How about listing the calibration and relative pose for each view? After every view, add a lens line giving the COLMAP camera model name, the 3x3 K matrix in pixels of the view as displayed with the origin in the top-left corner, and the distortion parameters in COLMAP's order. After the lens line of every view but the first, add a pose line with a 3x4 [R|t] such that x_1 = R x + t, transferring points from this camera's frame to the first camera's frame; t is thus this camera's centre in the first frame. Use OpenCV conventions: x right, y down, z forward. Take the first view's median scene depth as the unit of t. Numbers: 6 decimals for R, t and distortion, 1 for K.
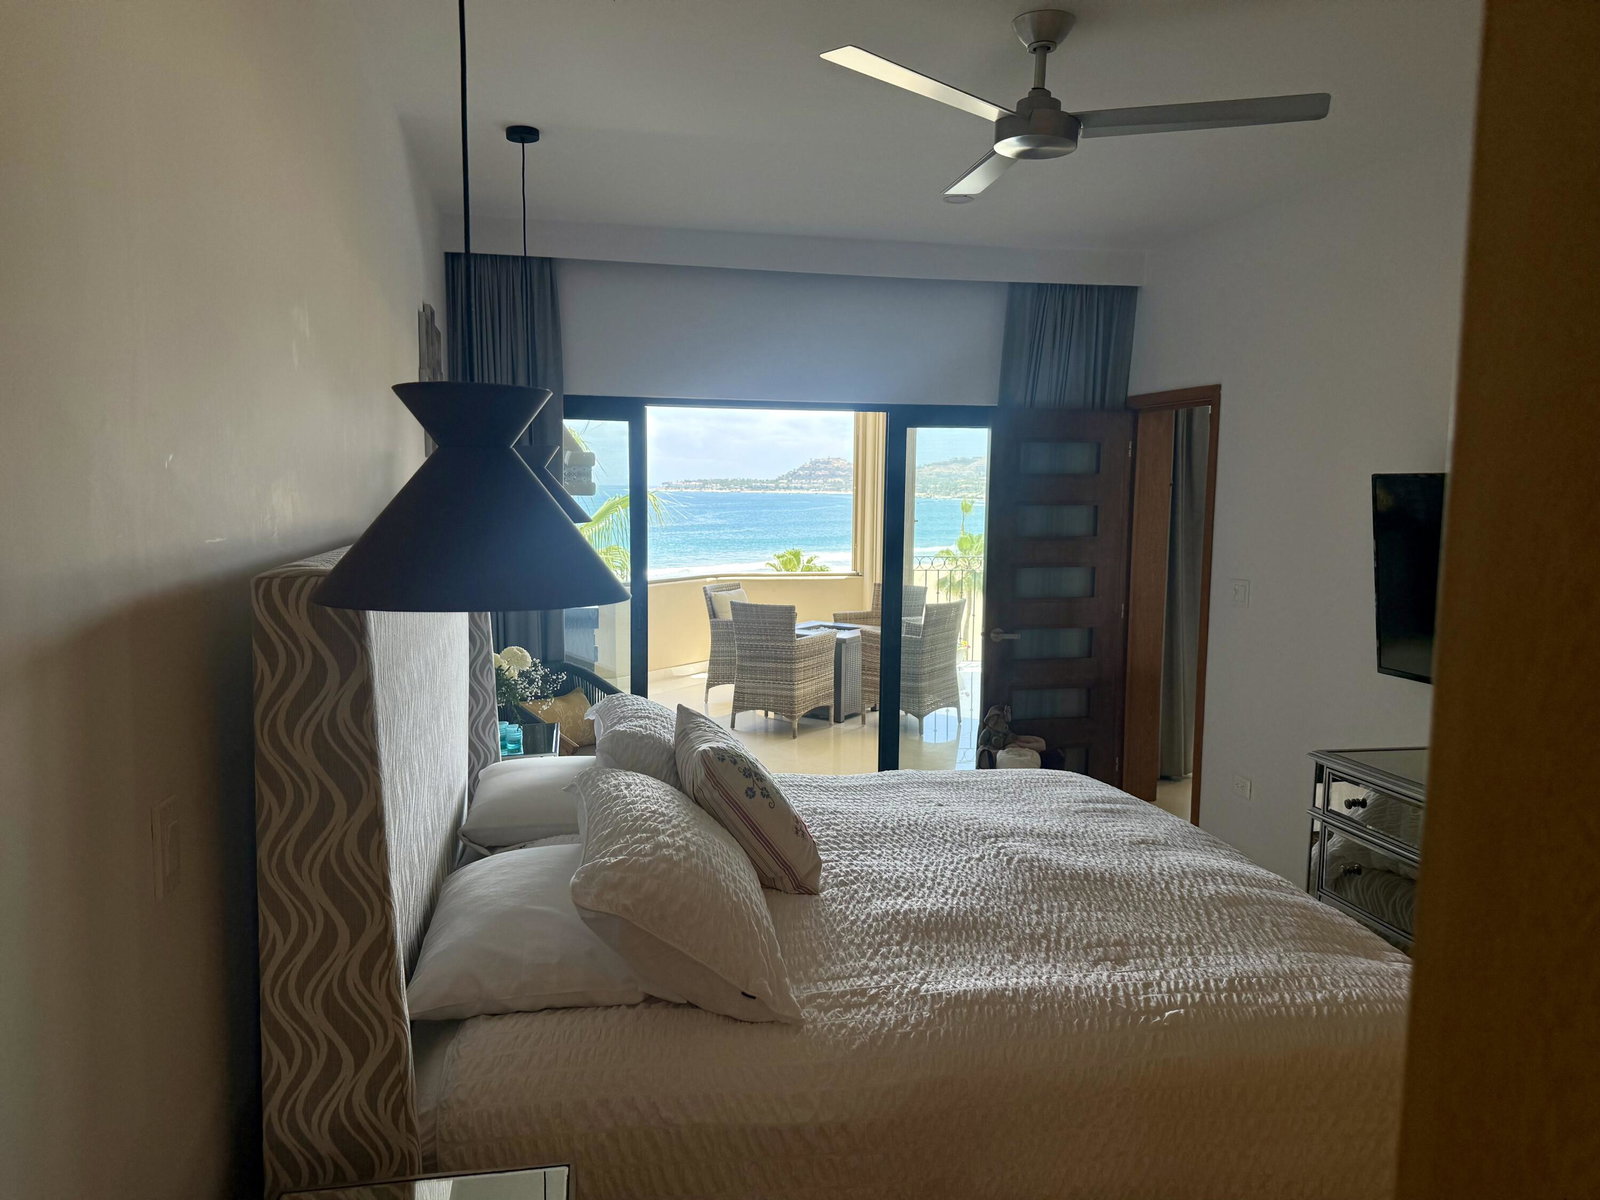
lens RADIAL K [[1100.6, 0, 801.3], [0, 1100.6, 601.8], [0, 0, 1]] dist [-0.061111, -0.000531]
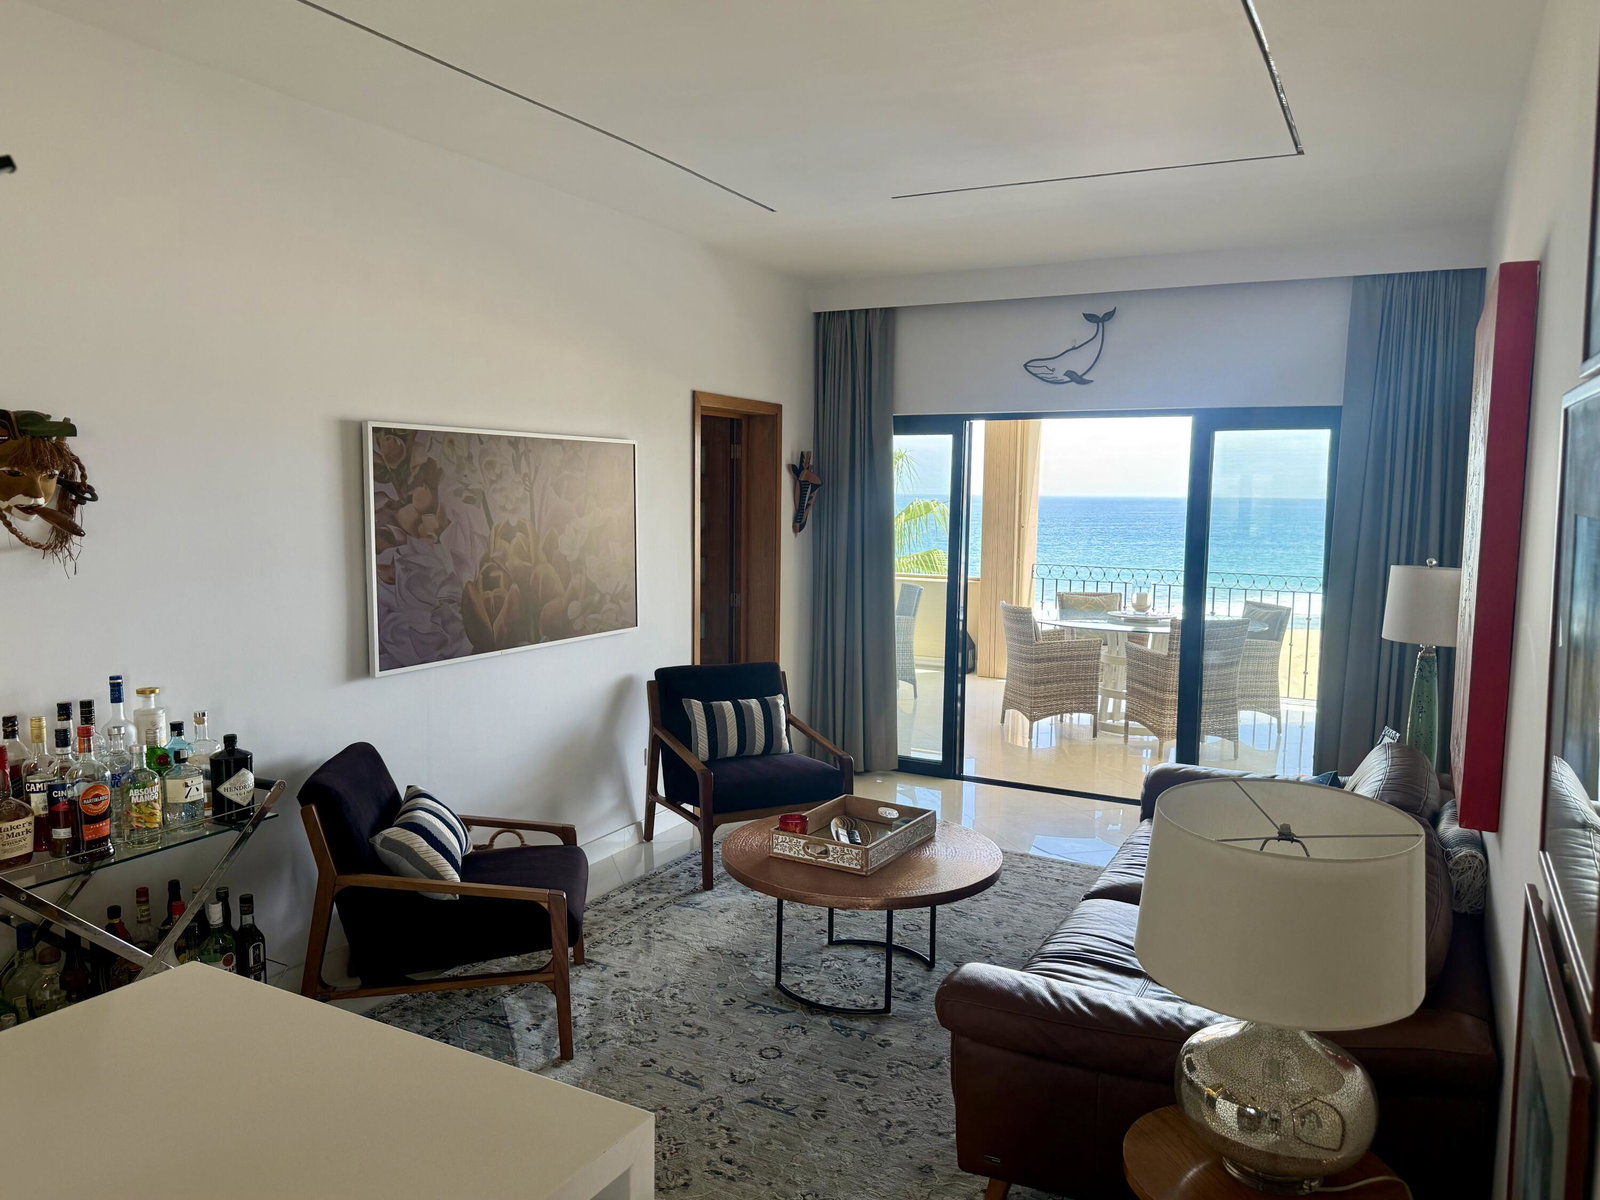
lens RADIAL K [[1142.1, 0, 807.9], [0, 1142.1, 600.0], [0, 0, 1]] dist [0.044681, -0.075900]
pose [[0.769156, 0.056005, -0.636603, 0.493155], [-0.069725, 0.997560, 0.003517, 0.021281], [0.635246, 0.041683, 0.771184, -0.058022]]
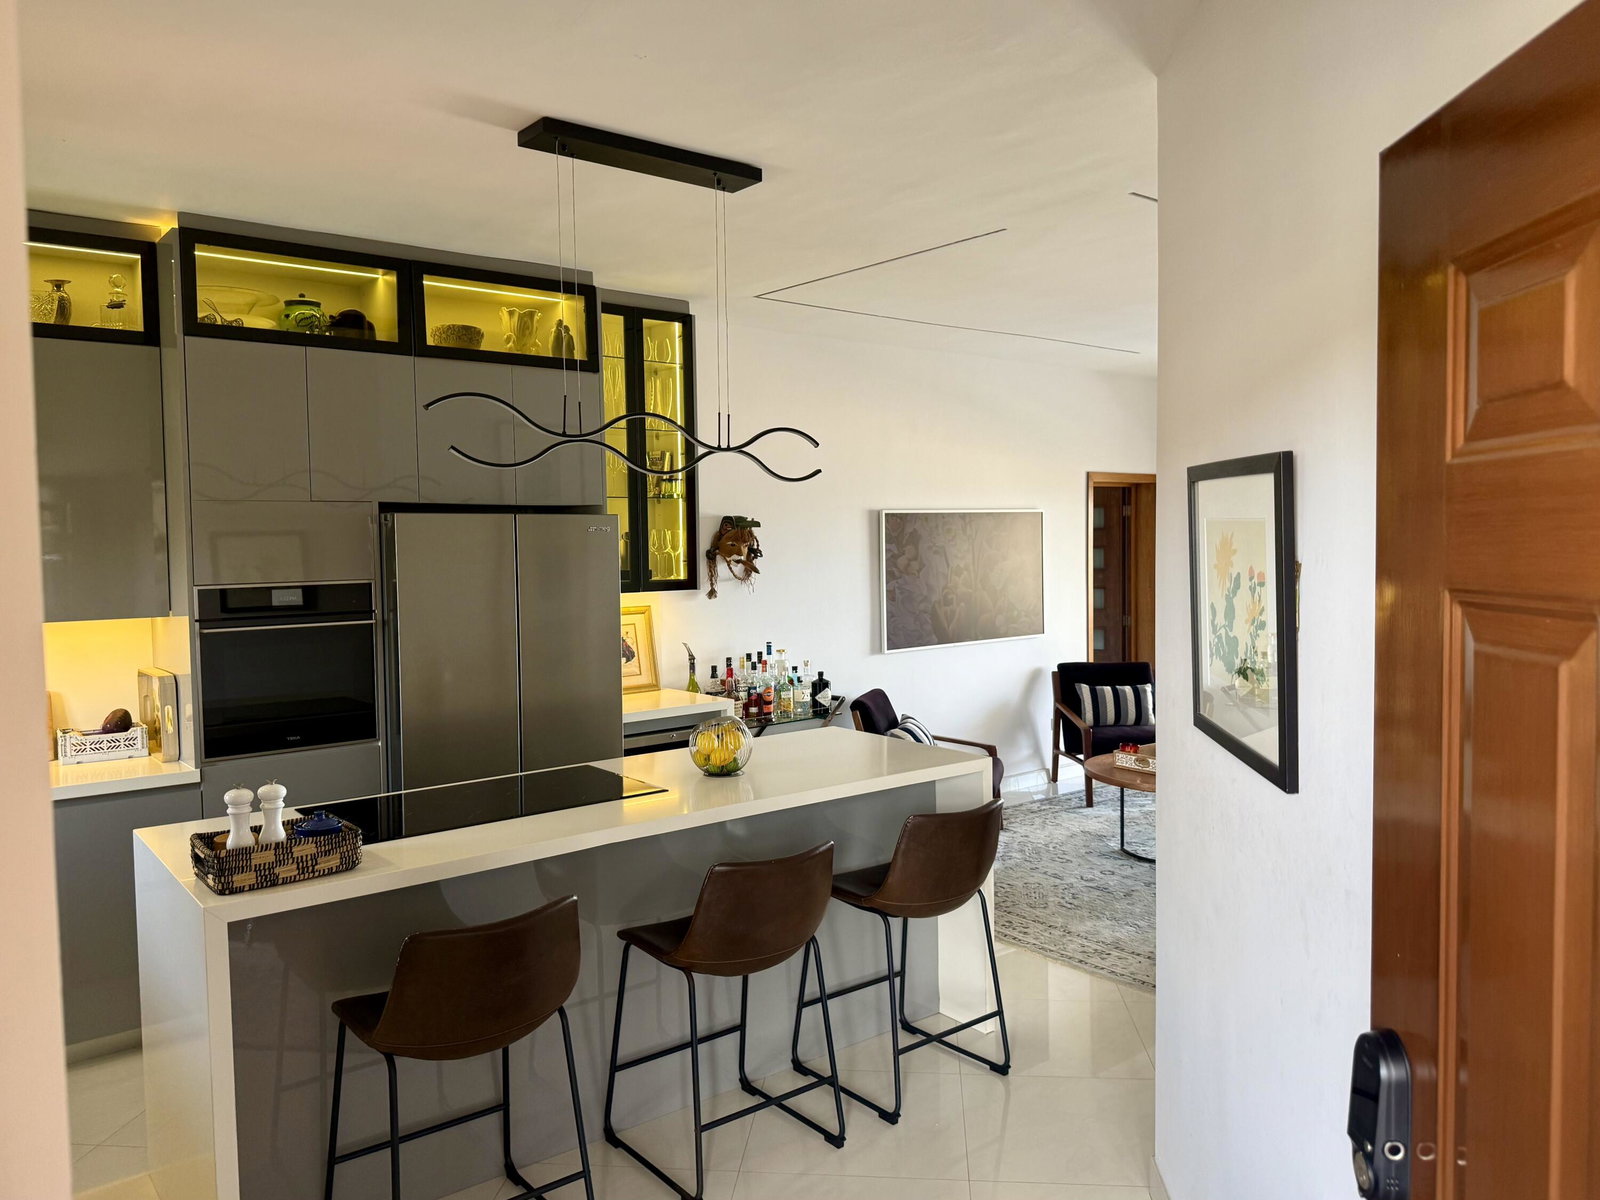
lens RADIAL K [[1142.1, 0, 797.7], [0, 1142.1, 605.4], [0, 0, 1]] dist [0.044681, -0.075900]
pose [[0.452952, 0.025924, -0.891158, 0.889370], [-0.070567, 0.997484, -0.006850, 0.051692], [0.888738, 0.065989, 0.453642, -0.321278]]
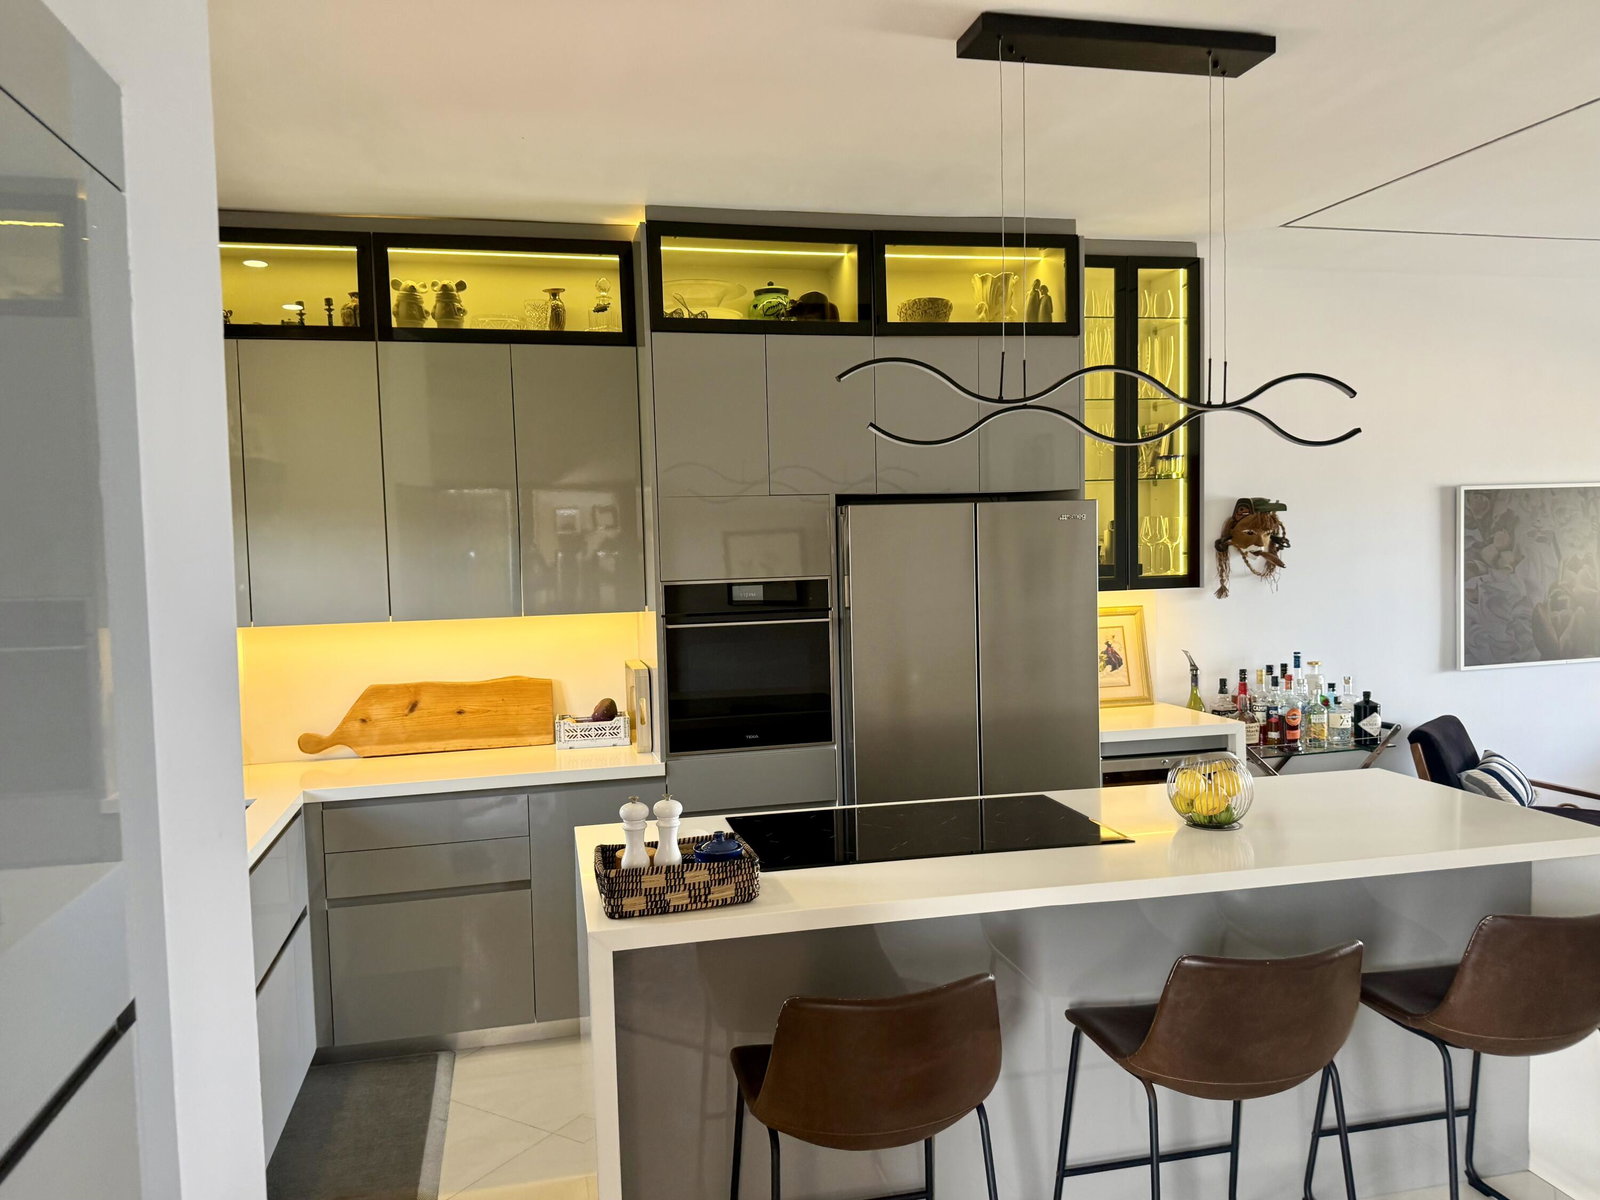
lens RADIAL K [[1142.1, 0, 787.0], [0, 1142.1, 610.7], [0, 0, 1]] dist [0.044681, -0.075900]
pose [[0.009188, 0.038685, -0.999209, 0.796758], [-0.077939, 0.996239, 0.037853, 0.046117], [0.996916, 0.077530, 0.012168, -0.258636]]
